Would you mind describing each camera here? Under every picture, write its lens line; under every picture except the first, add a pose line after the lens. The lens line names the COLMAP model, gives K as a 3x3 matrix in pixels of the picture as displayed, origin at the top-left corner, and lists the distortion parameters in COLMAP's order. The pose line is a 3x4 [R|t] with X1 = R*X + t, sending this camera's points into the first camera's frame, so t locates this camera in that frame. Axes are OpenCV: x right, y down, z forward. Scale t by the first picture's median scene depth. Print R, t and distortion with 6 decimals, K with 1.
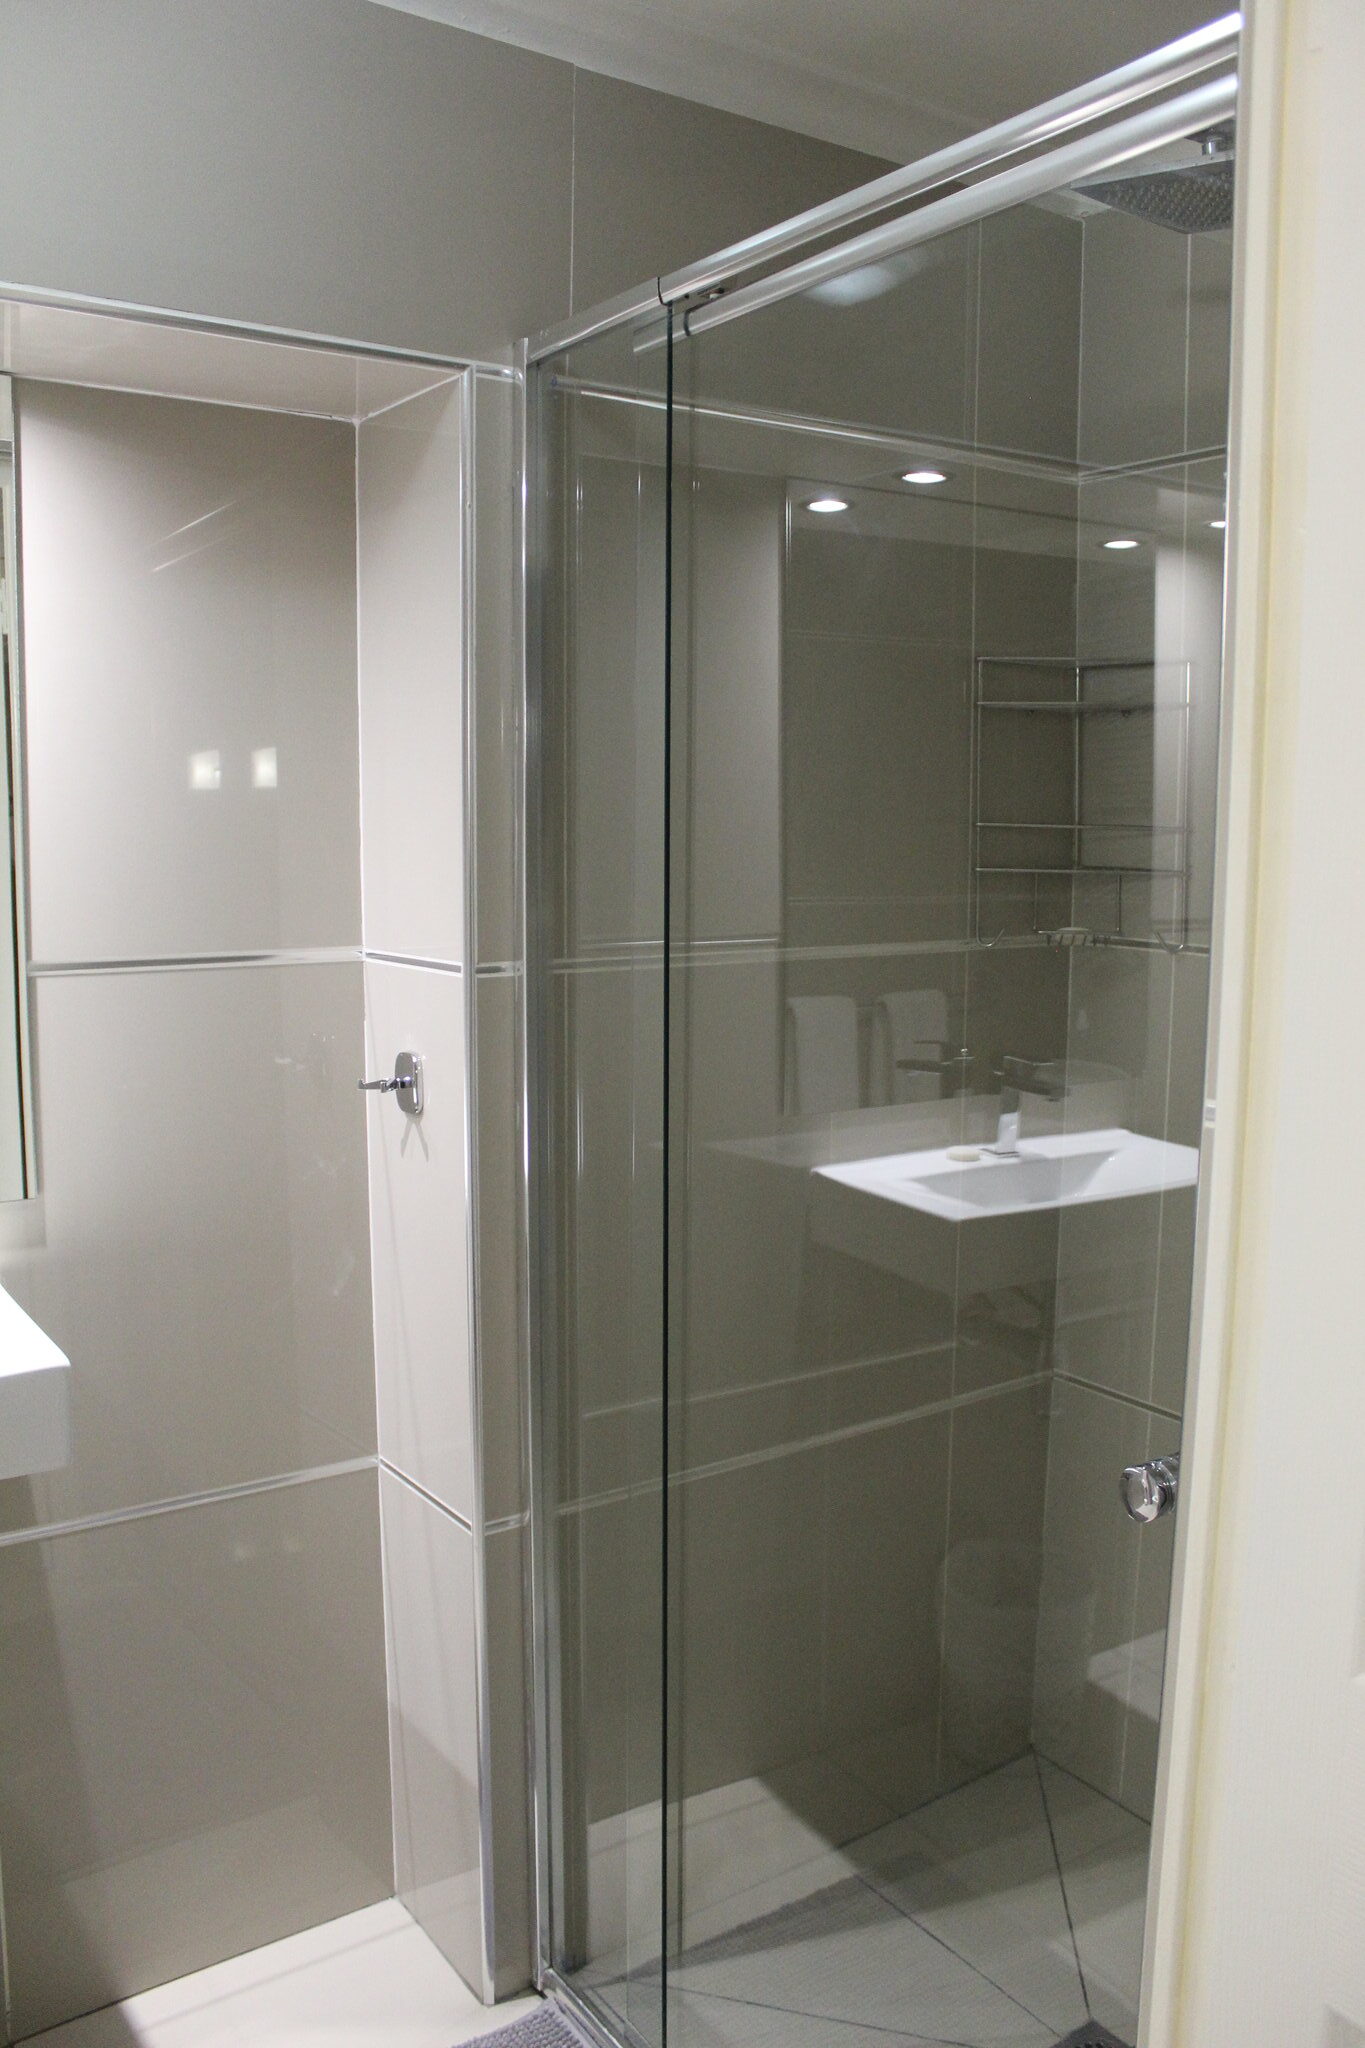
lens RADIAL K [[1629.3, 0, 682.5], [0, 1629.3, 1024.0], [0, 0, 1]] dist [-0.161213, 0.114324]
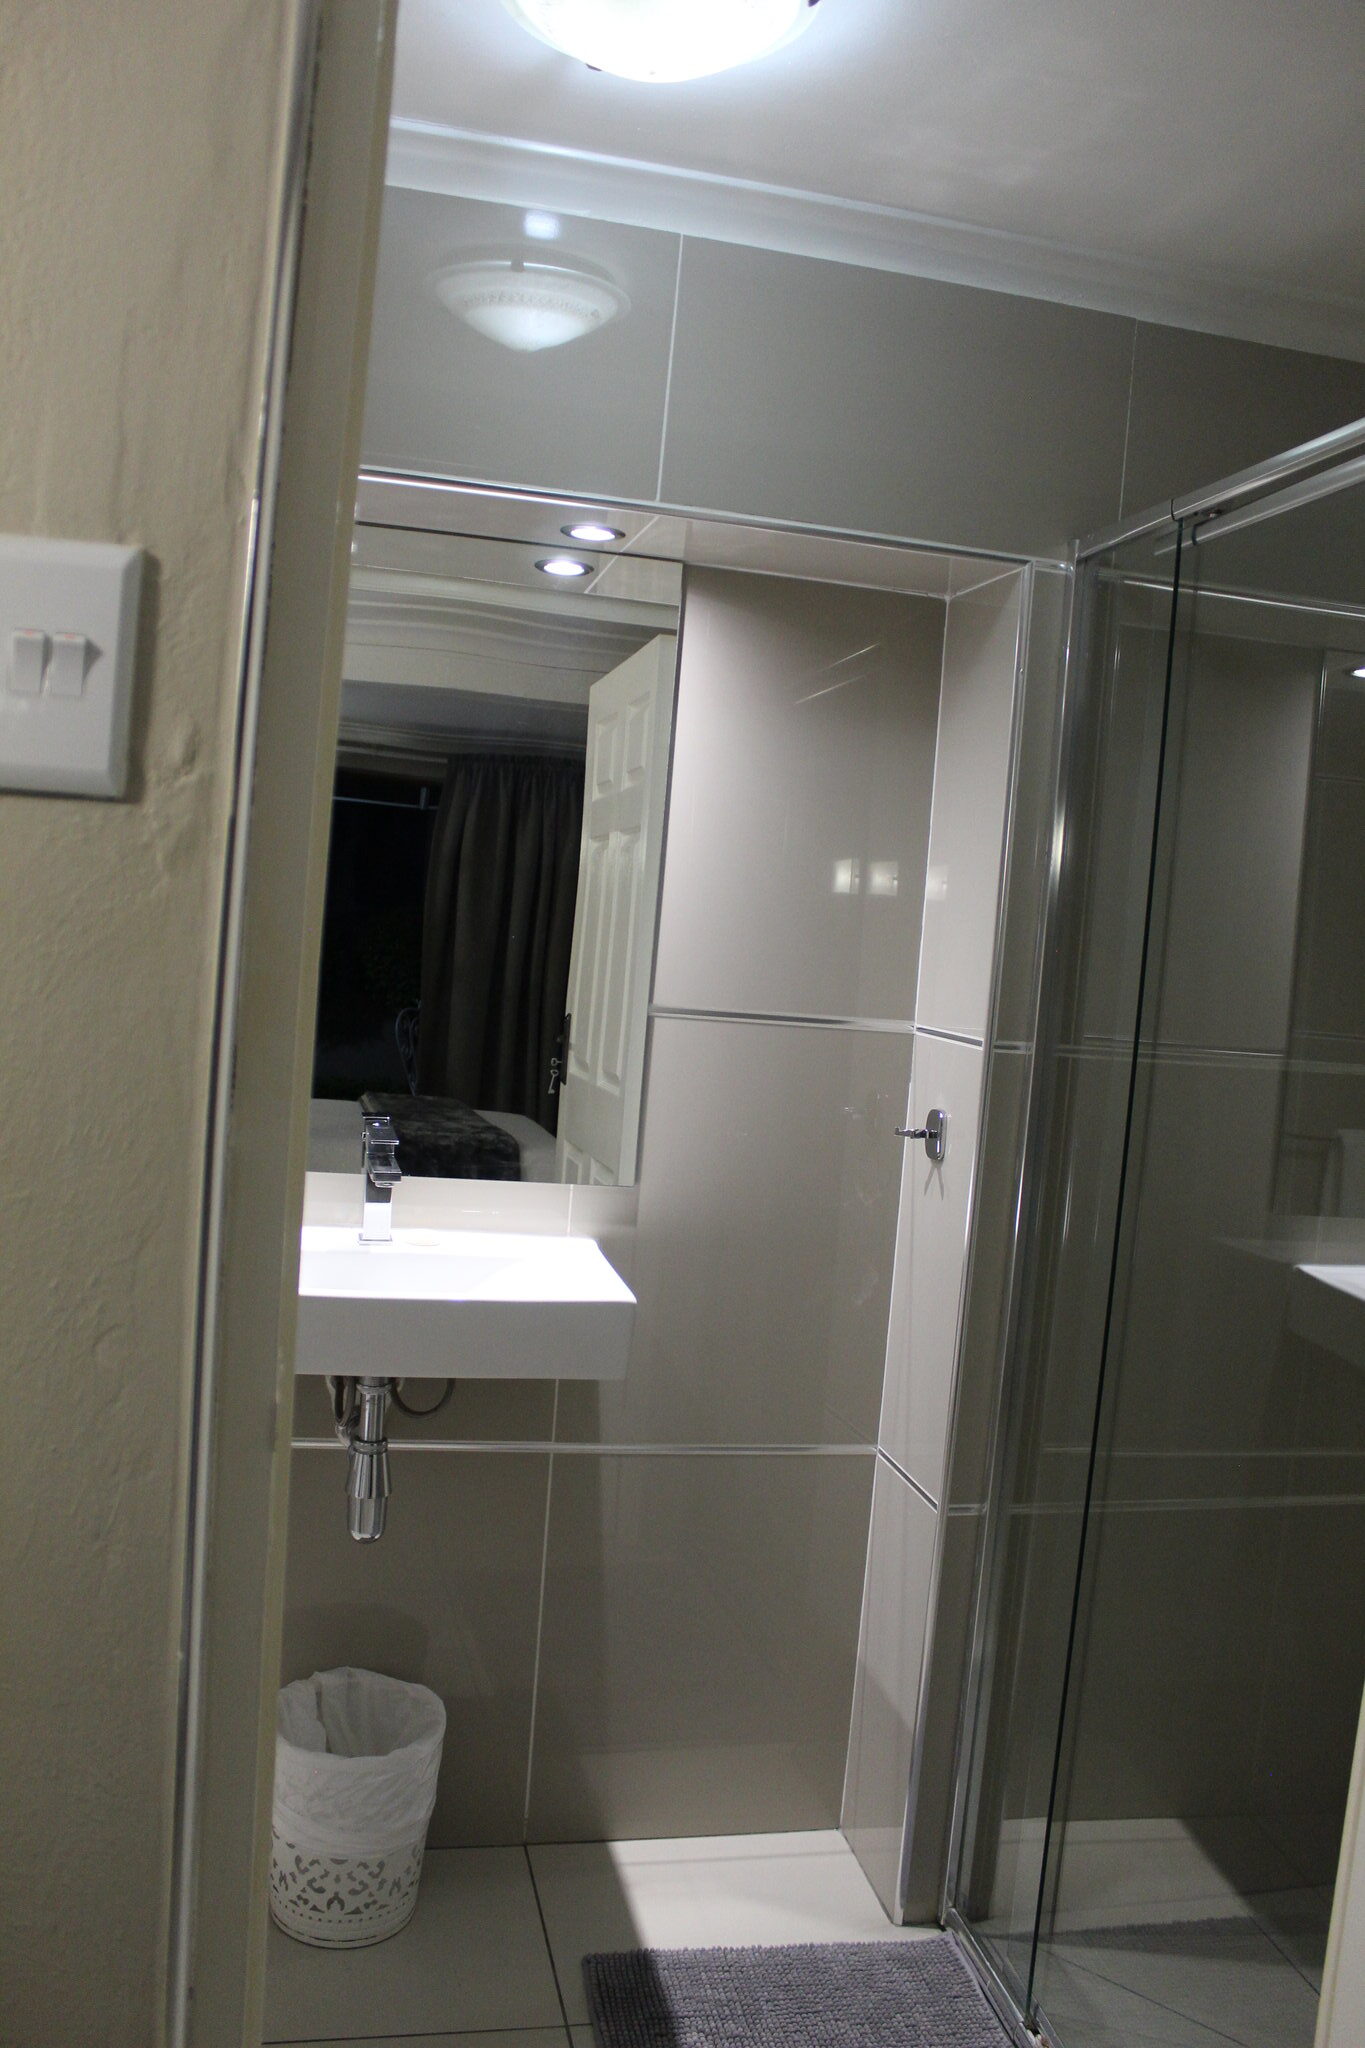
lens RADIAL K [[1634.1, 0, 682.5], [0, 1634.1, 1024.0], [0, 0, 1]] dist [-0.179587, 0.000058]
pose [[0.918278, 0.091037, -0.385328, 0.119732], [-0.119332, 0.991589, -0.050109, 0.037706], [0.377525, 0.091996, 0.921418, -0.205638]]
